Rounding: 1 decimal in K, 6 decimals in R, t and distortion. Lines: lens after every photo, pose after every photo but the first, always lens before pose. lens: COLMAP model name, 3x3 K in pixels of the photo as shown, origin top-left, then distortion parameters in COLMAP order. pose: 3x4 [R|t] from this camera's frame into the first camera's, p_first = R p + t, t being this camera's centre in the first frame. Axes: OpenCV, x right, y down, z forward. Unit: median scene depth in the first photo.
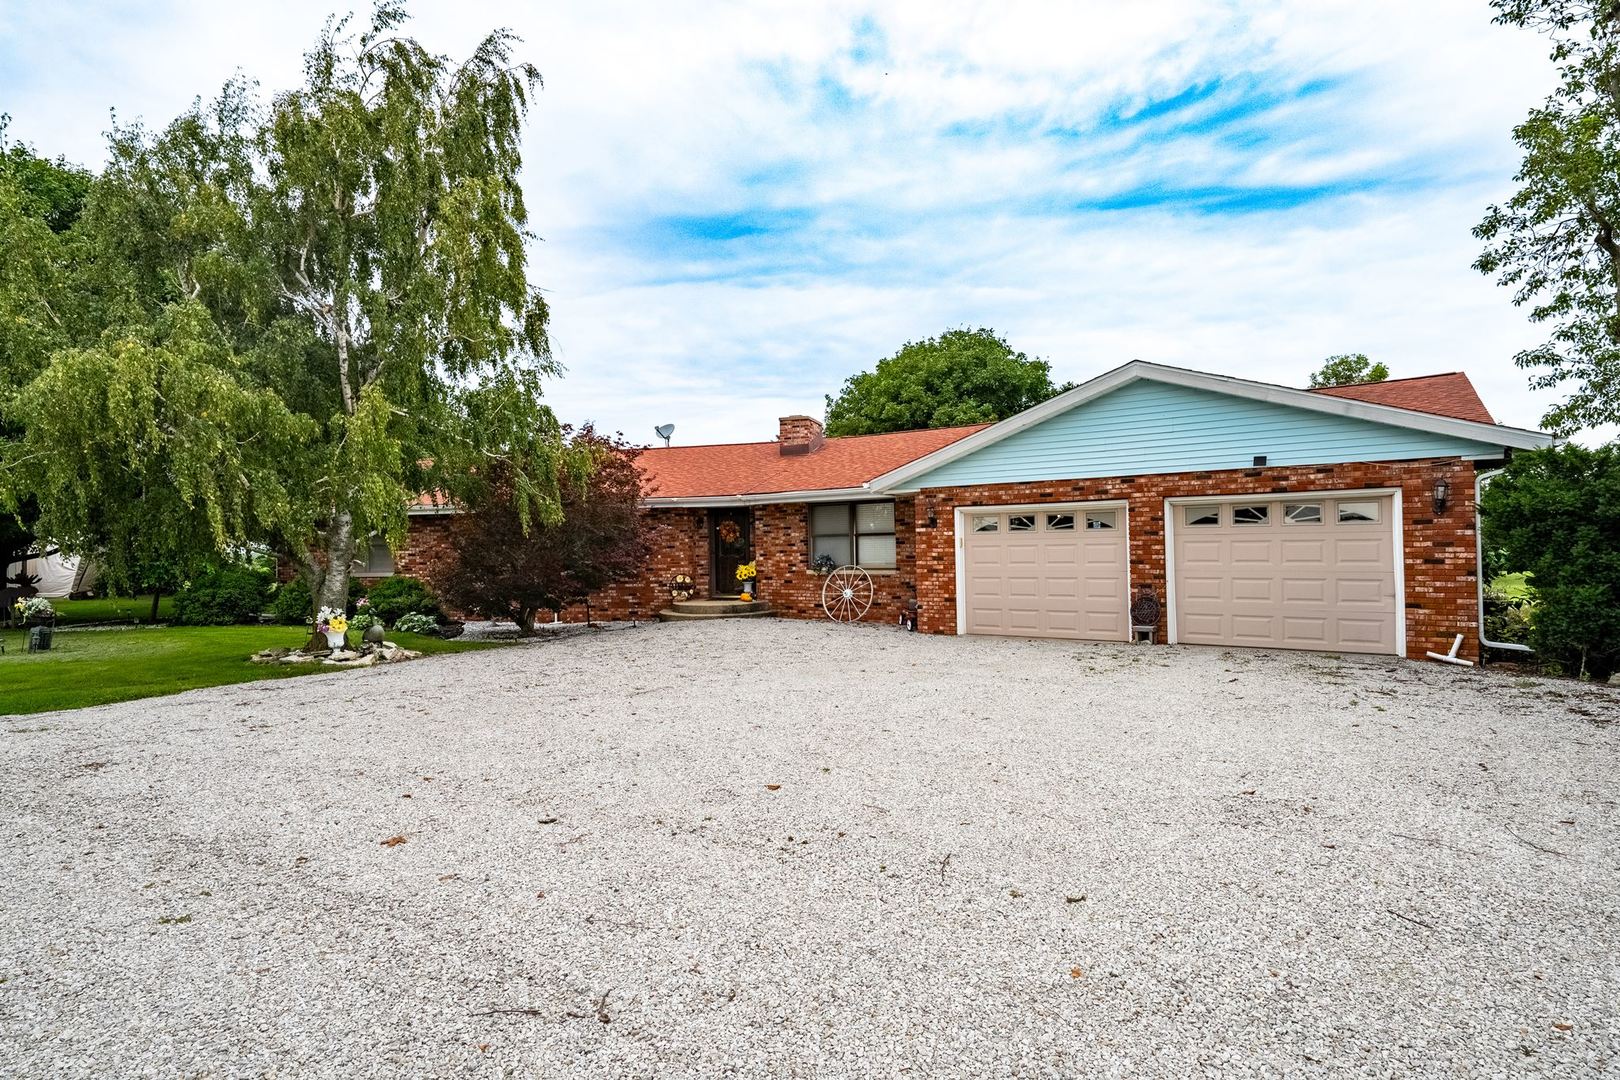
lens RADIAL K [[817.8, 0, 800.3], [0, 817.8, 536.2], [0, 0, 1]] dist [-0.001142, 0.000101]
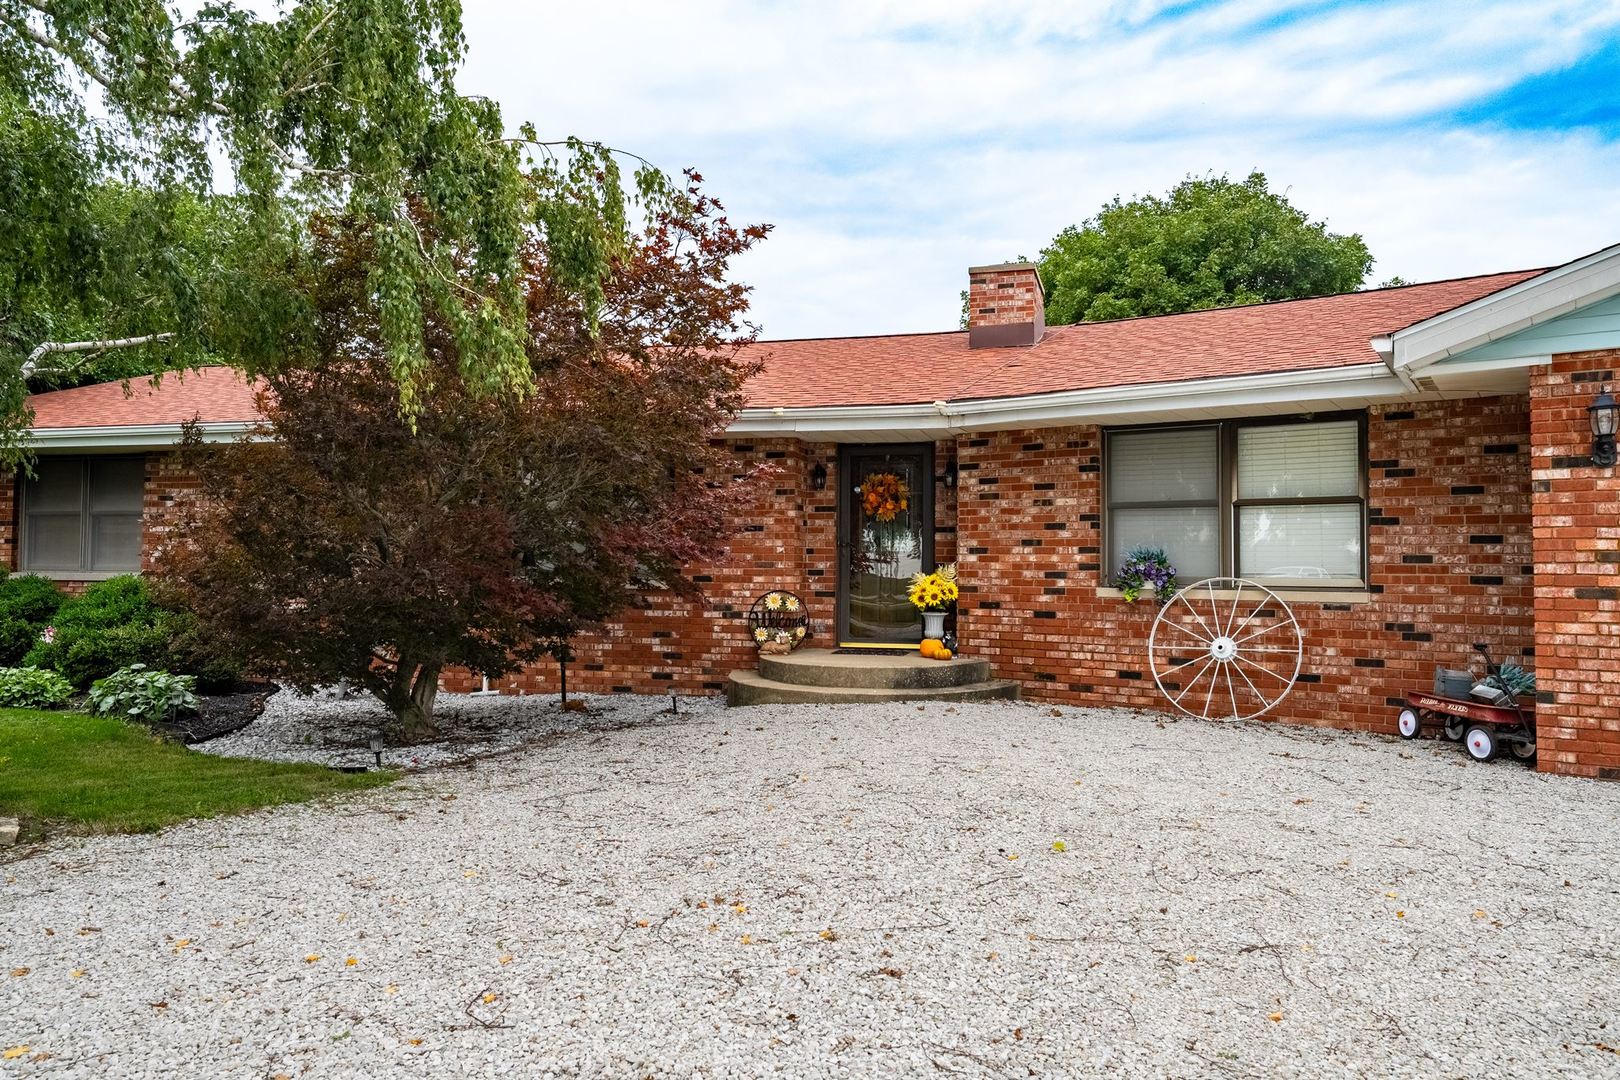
lens RADIAL K [[1103.0, 0, 799.4], [0, 1103.0, 541.9], [0, 0, 1]] dist [0.002916, 0.001042]
pose [[0.999607, 0.027309, -0.006302, -0.142127], [-0.027394, 0.999527, -0.013952, 0.030627], [0.005918, 0.014119, 0.999883, 0.448685]]
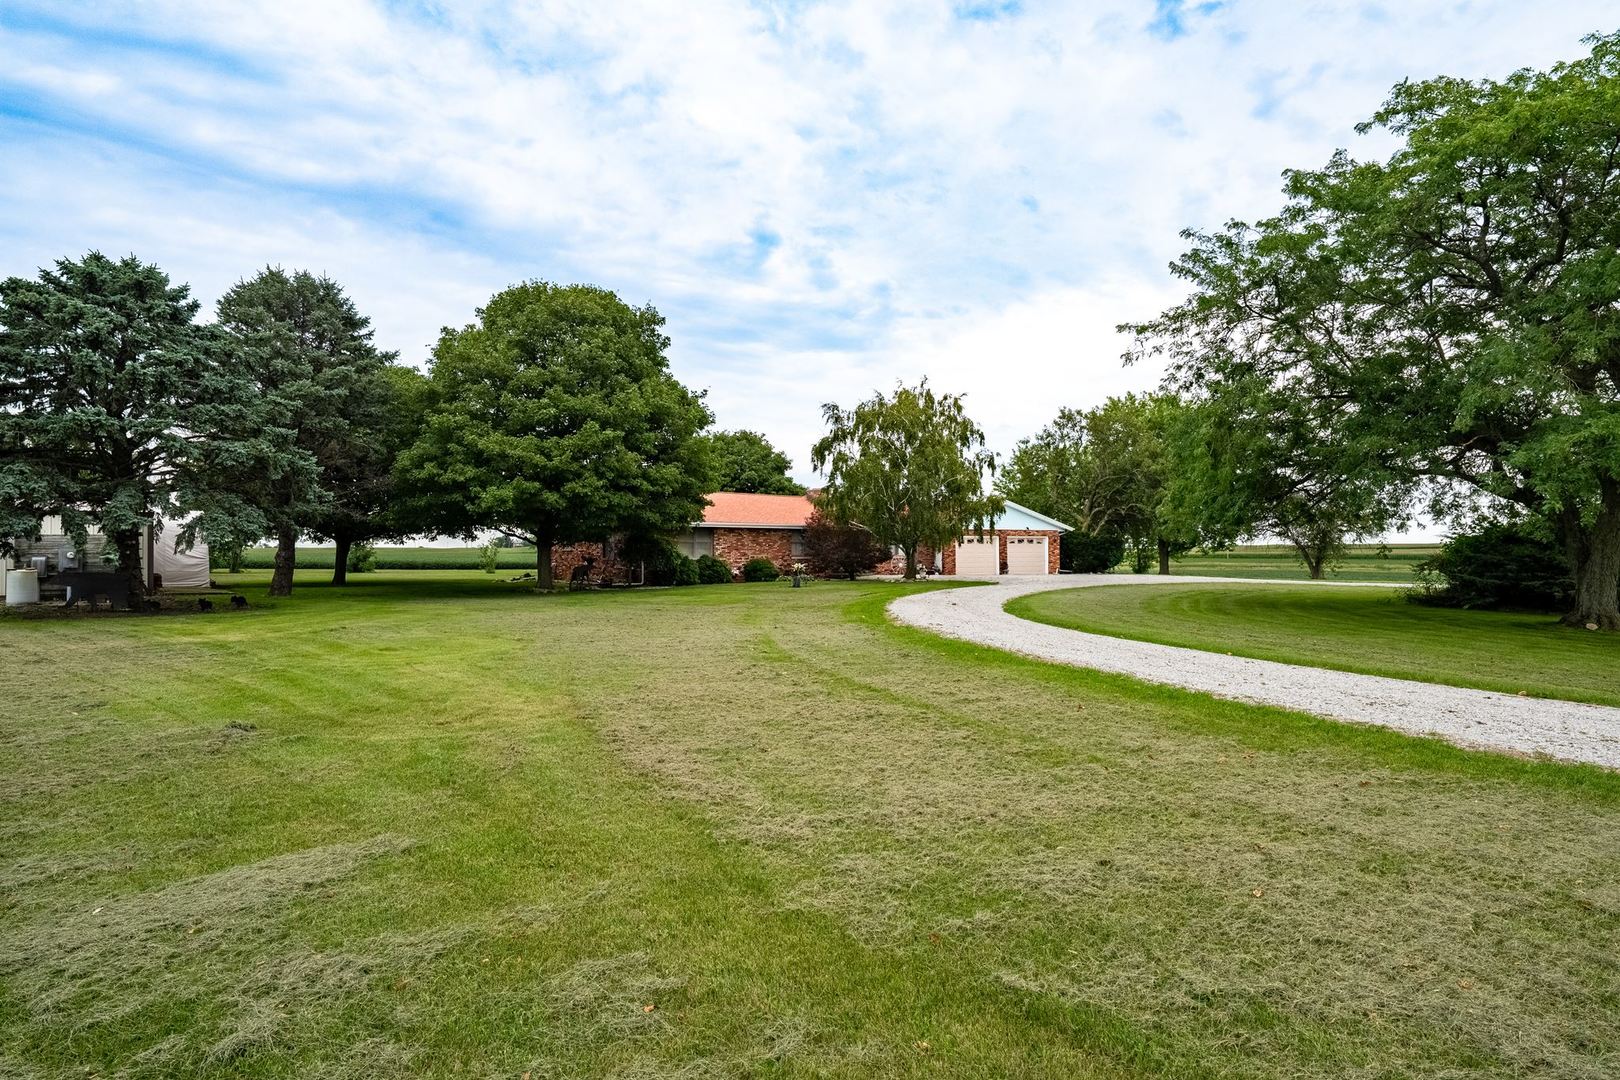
lens RADIAL K [[817.8, 0, 800.3], [0, 817.8, 536.2], [0, 0, 1]] dist [-0.001142, 0.000101]
pose [[0.577351, 0.010818, 0.816424, -2.330198], [-0.020742, 0.999784, 0.001420, -0.023304], [-0.816232, -0.017754, 0.577451, -0.303746]]
